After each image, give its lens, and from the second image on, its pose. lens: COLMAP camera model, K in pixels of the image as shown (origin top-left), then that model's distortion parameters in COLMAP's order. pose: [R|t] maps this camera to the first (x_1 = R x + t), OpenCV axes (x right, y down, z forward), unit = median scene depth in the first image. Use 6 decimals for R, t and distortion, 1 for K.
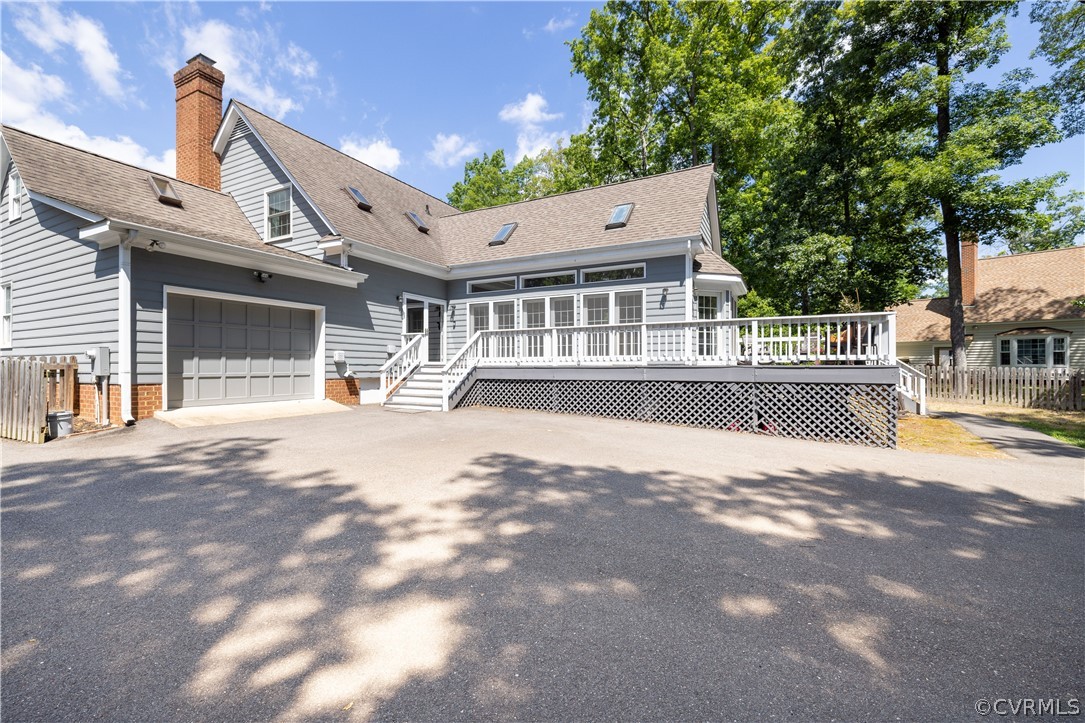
lens RADIAL K [[454.0, 0, 545.8], [0, 454.0, 365.5], [0, 0, 1]] dist [-0.000703, -0.000160]
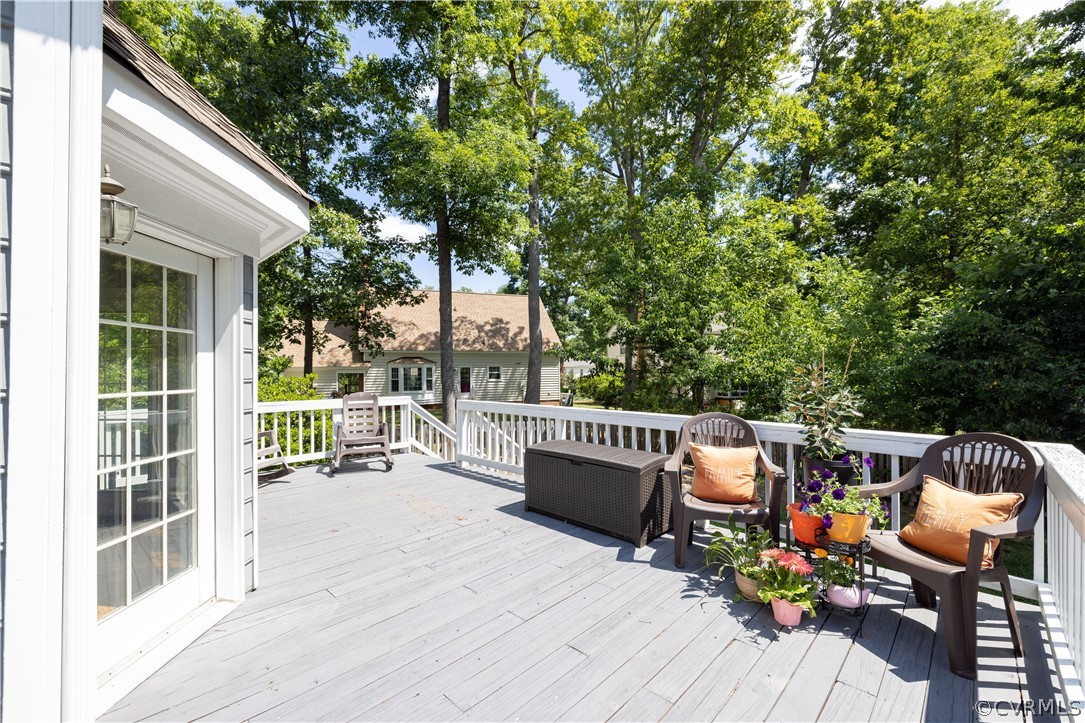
lens RADIAL K [[454.0, 0, 545.8], [0, 454.0, 365.5], [0, 0, 1]] dist [-0.000703, -0.000160]
pose [[0.282481, 0.008490, 0.959235, 0.106053], [0.002717, 0.999950, -0.009650, -0.051347], [-0.959269, 0.005332, 0.282444, 0.374248]]
